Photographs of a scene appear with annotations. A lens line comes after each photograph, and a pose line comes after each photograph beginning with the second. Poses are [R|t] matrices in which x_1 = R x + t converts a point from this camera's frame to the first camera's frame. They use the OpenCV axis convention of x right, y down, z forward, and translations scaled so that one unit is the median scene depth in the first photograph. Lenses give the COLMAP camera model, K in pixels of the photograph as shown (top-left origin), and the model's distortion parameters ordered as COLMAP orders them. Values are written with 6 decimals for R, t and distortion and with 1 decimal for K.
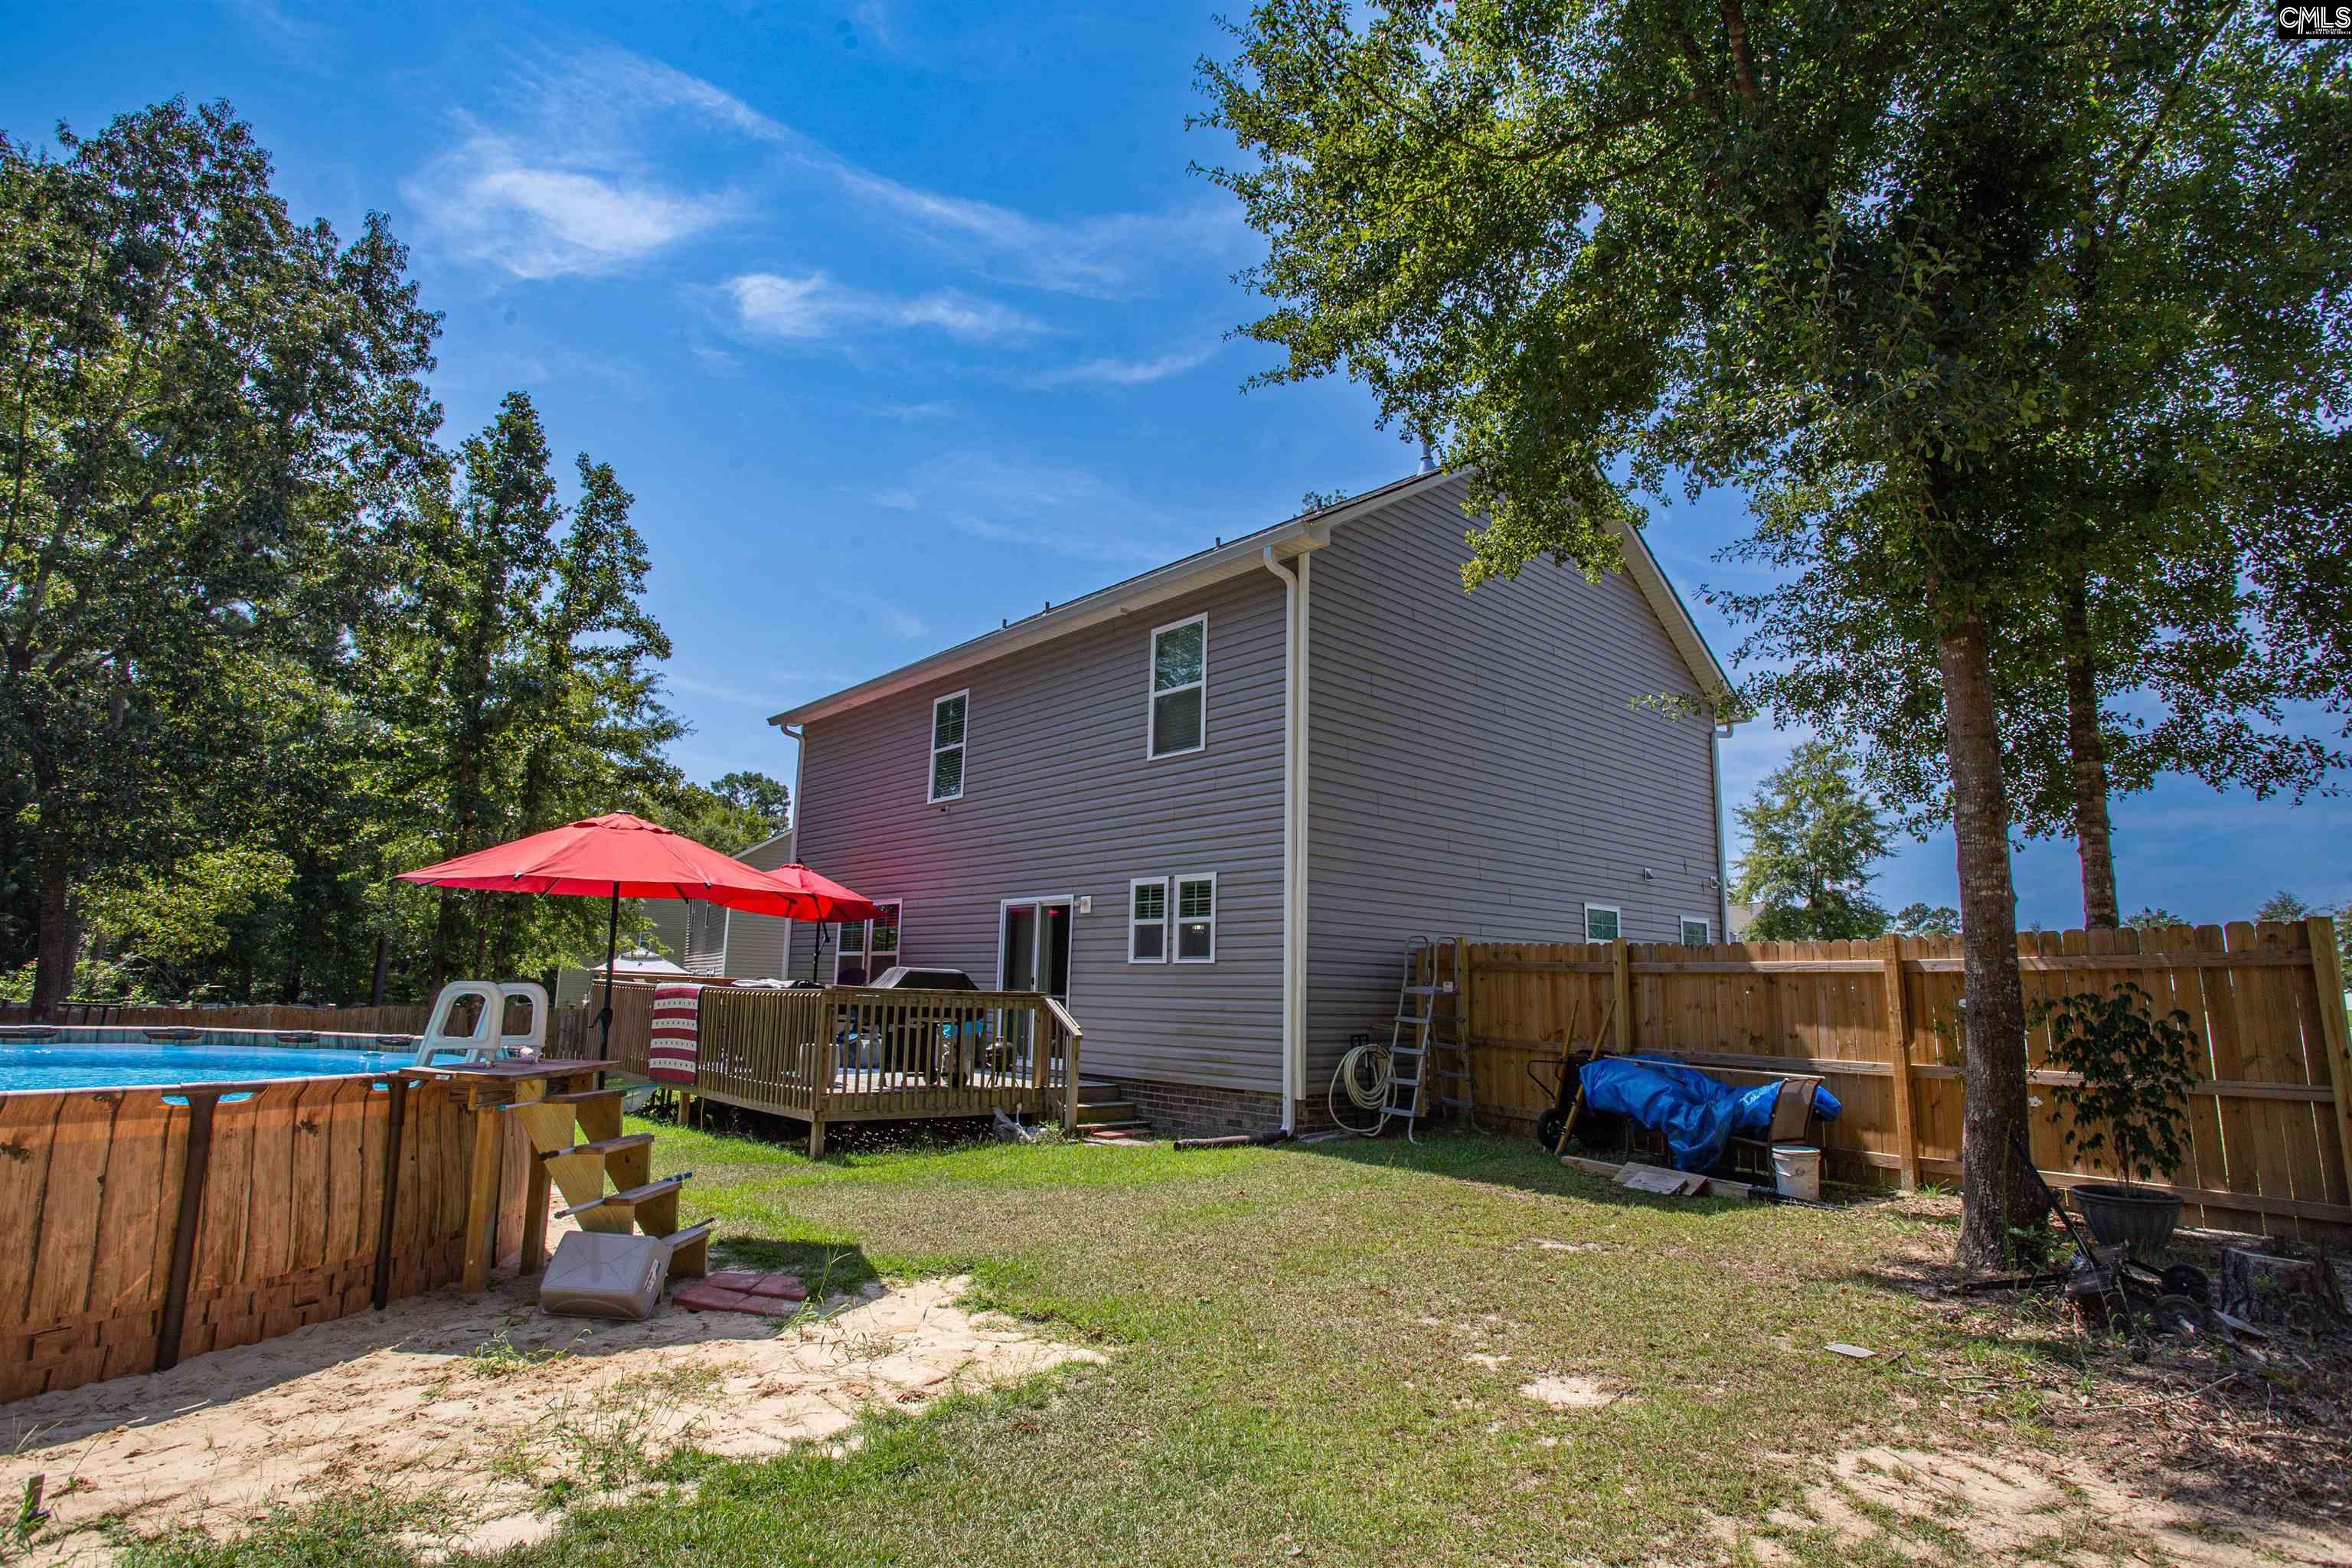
lens RADIAL K [[1166.9, 0, 1156.9], [0, 1166.9, 784.6], [0, 0, 1]] dist [-0.069974, 0.029897]
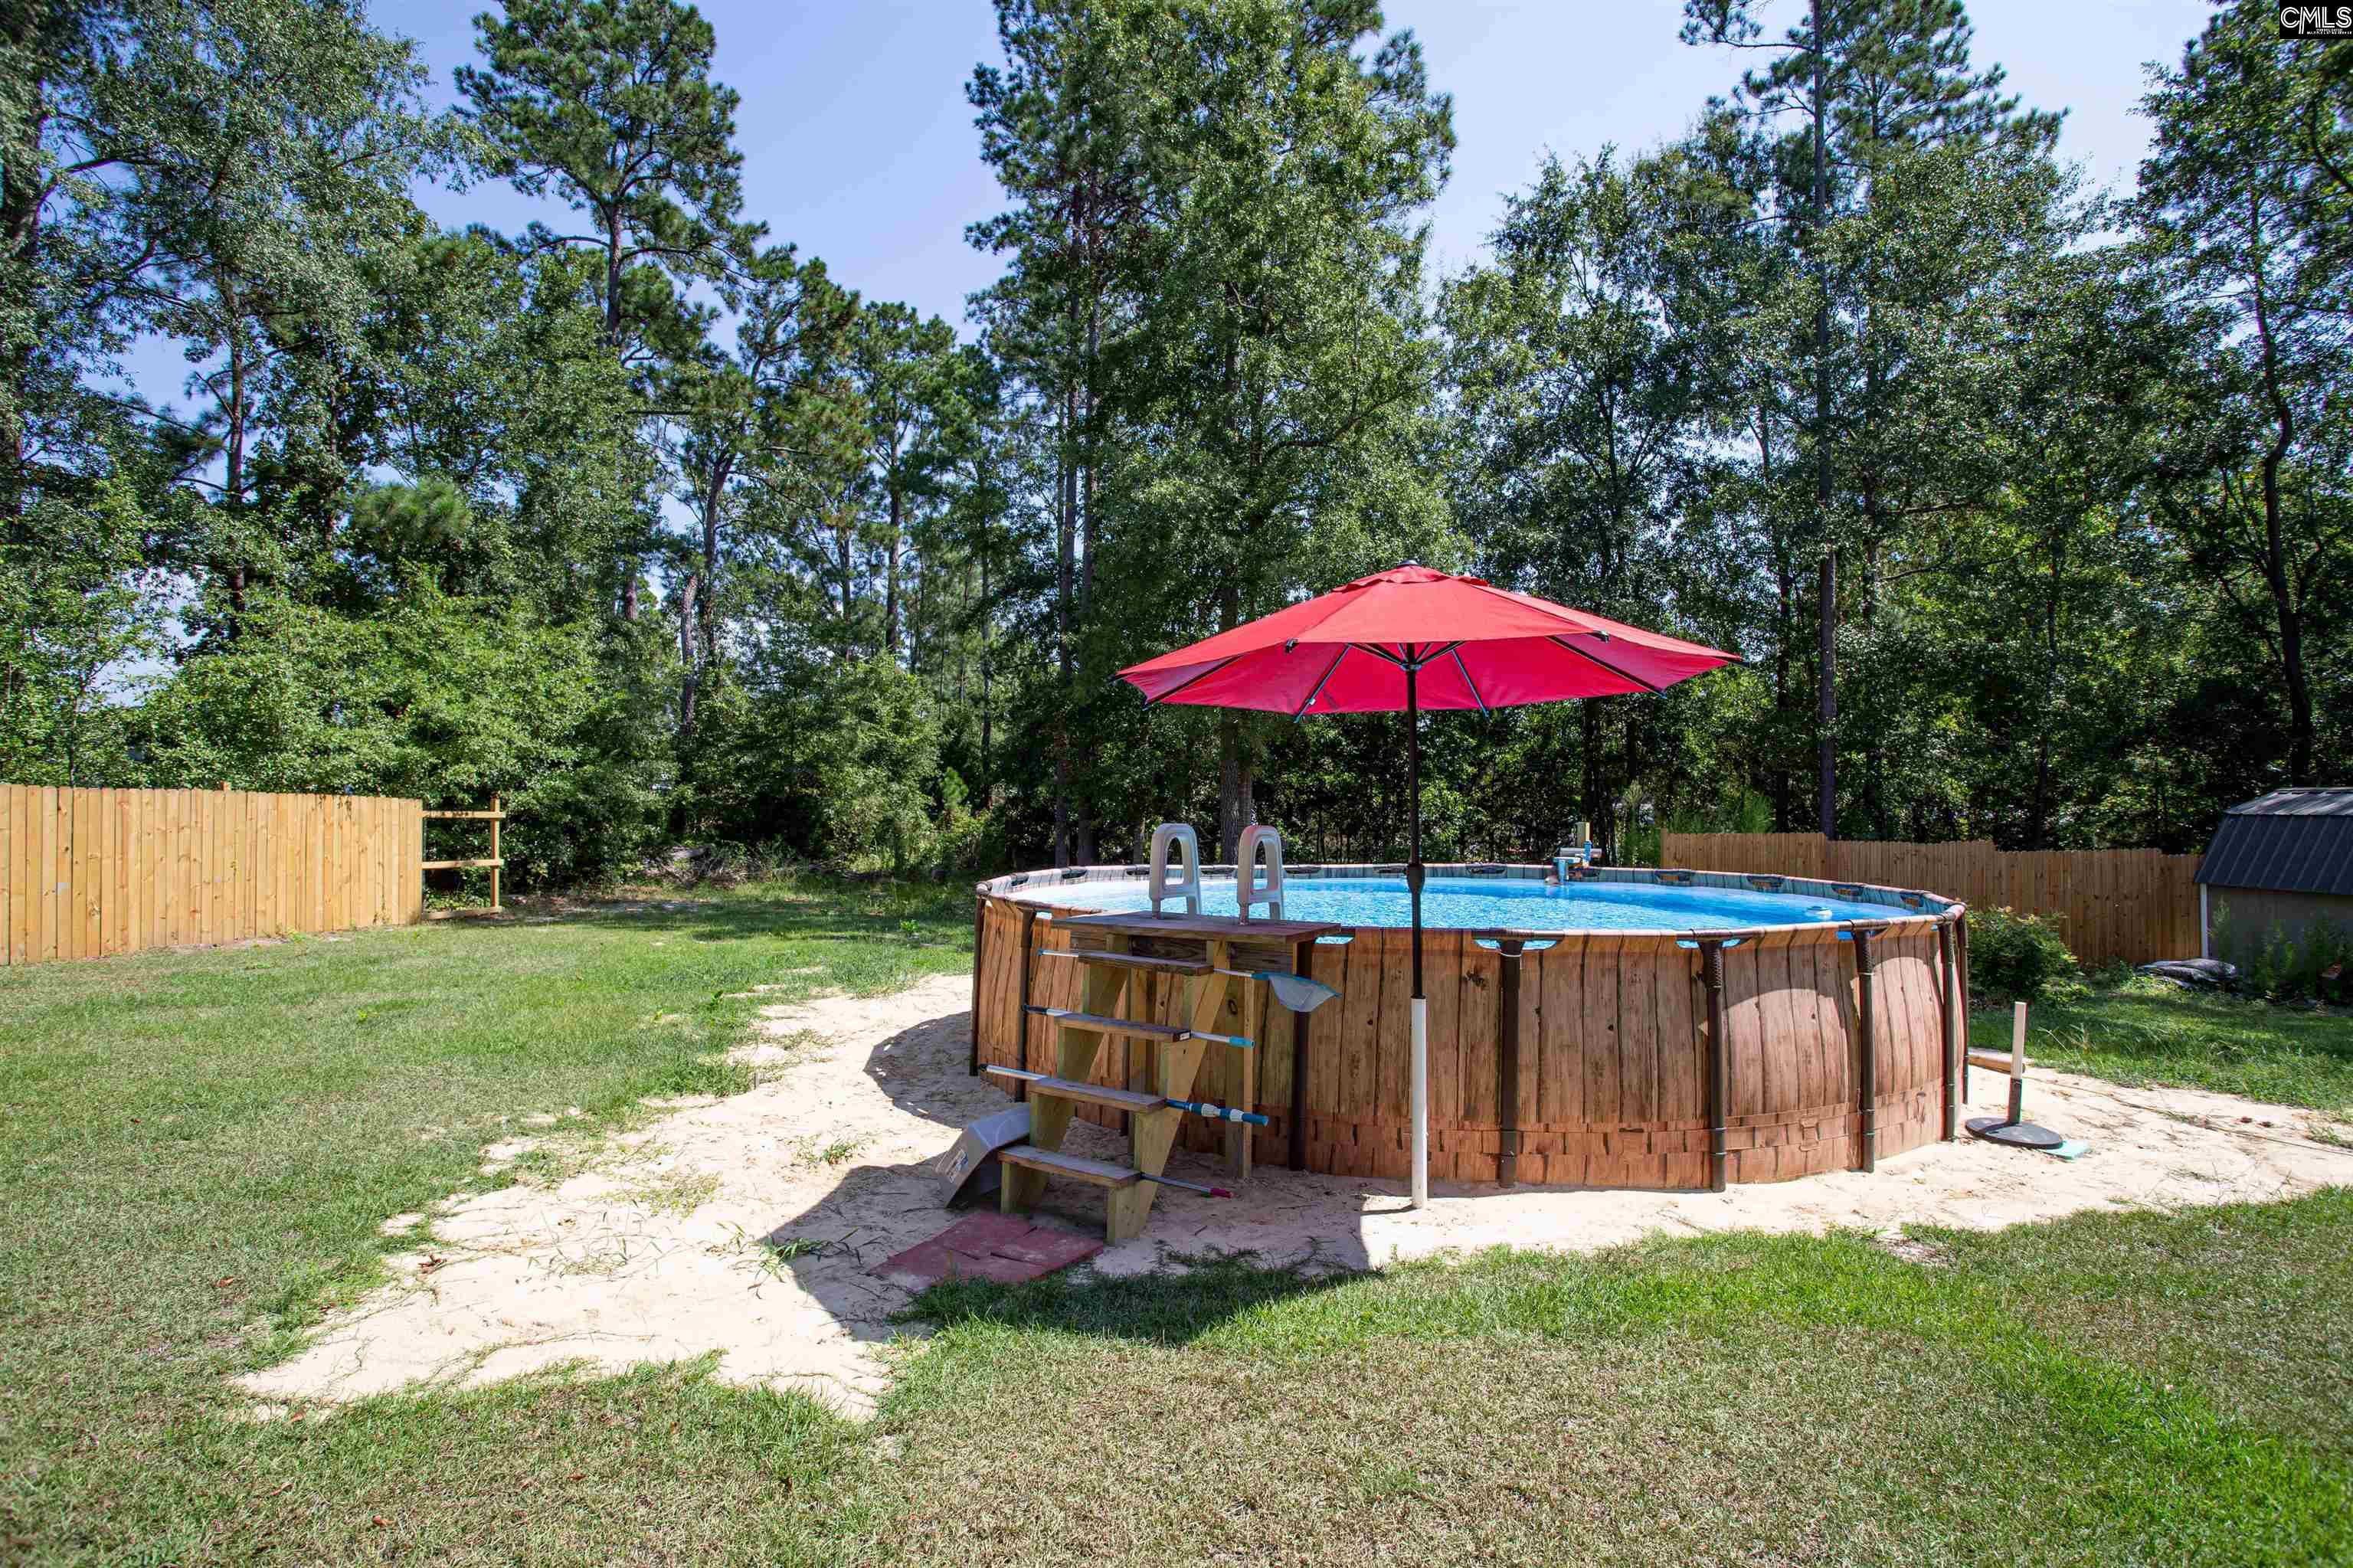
lens RADIAL K [[1167.4, 0, 1157.4], [0, 1167.4, 784.6], [0, 0, 1]] dist [-0.069974, 0.029897]
pose [[-0.537287, -0.042070, -0.842349, 0.244292], [0.148781, 0.978364, -0.143761, 0.392605], [0.830173, -0.202566, -0.519404, 2.052961]]
